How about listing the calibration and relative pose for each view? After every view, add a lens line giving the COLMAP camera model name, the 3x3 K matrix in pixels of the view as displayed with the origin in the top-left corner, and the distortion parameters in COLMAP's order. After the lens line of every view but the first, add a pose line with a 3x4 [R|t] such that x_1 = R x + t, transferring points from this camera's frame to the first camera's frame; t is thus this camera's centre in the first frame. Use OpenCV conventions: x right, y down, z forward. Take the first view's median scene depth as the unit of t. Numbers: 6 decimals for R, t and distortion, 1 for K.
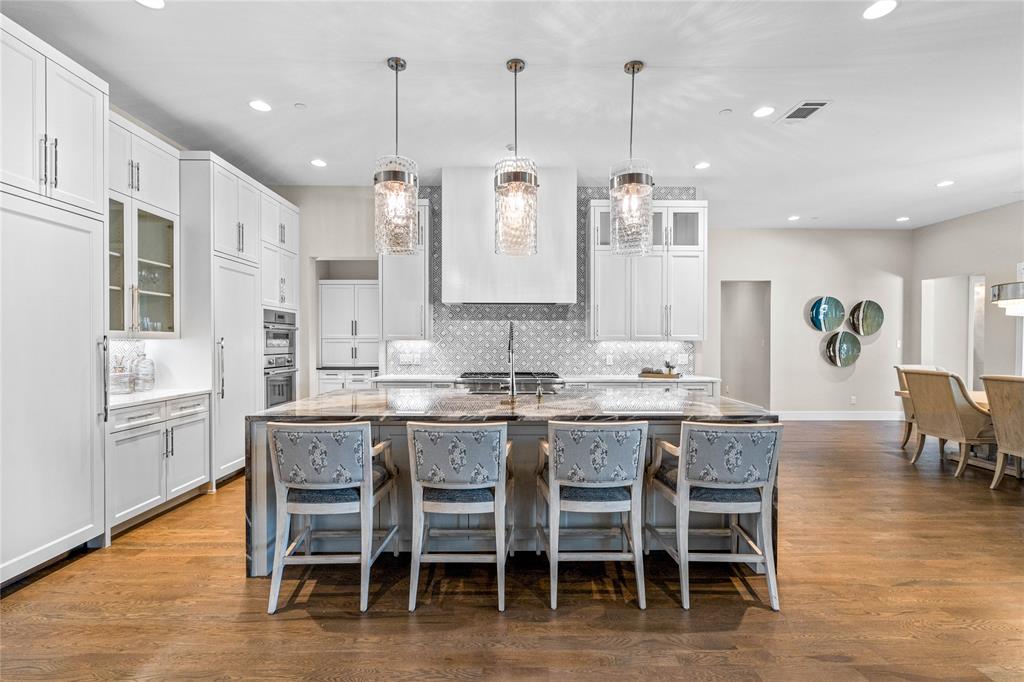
lens RADIAL K [[466.2, 0, 514.2], [0, 466.2, 348.3], [0, 0, 1]] dist [-0.002216, -0.000315]
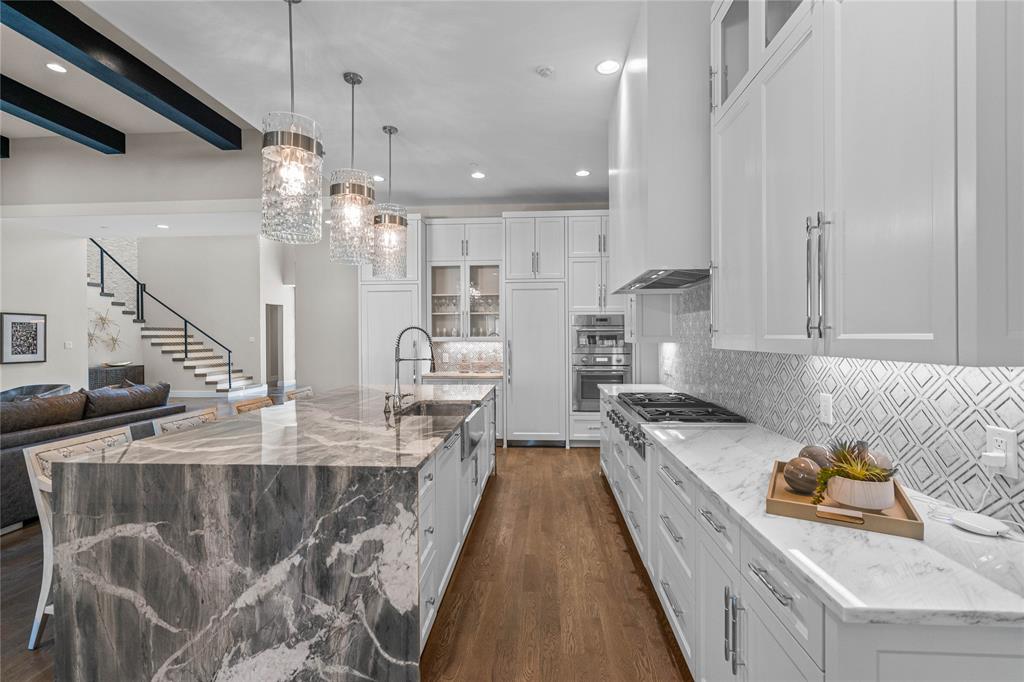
lens RADIAL K [[466.7, 0, 508.5], [0, 466.7, 338.1], [0, 0, 1]] dist [-0.002524, -0.000004]
pose [[-0.080081, 0.003085, -0.996784, 0.633770], [-0.007081, 0.999968, 0.003664, -0.028721], [0.996763, 0.007351, -0.080057, 0.911395]]
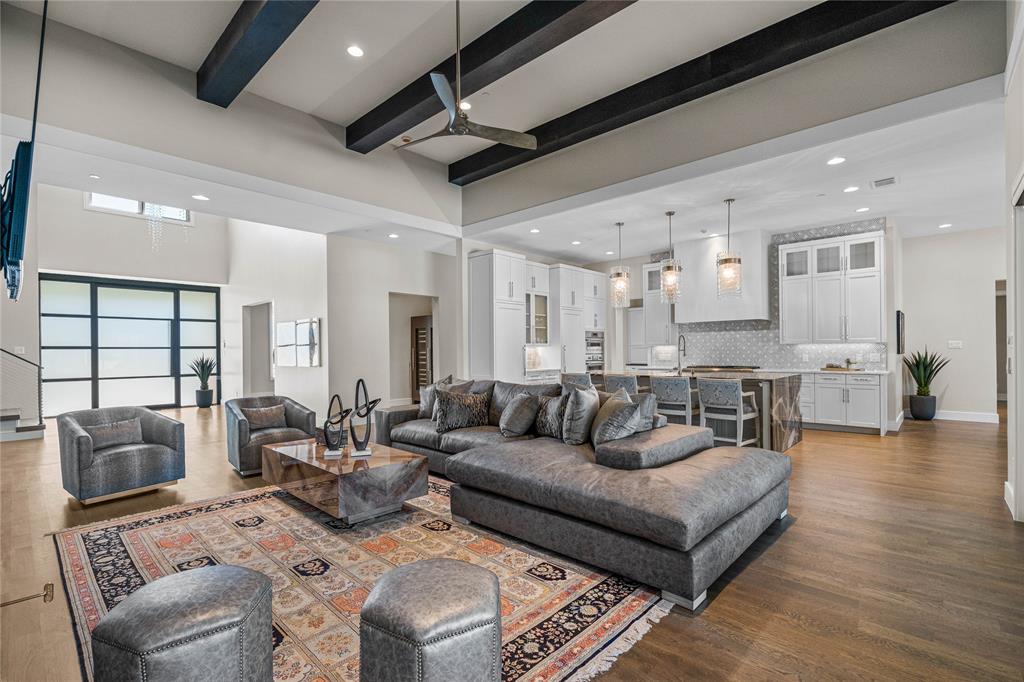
lens RADIAL K [[466.2, 0, 514.2], [0, 466.2, 348.3], [0, 0, 1]] dist [-0.002216, -0.000315]
pose [[0.726859, -0.012055, -0.686680, 0.592044], [0.002028, 0.999879, -0.015407, 0.018451], [0.686783, 0.009806, 0.726796, -0.638163]]
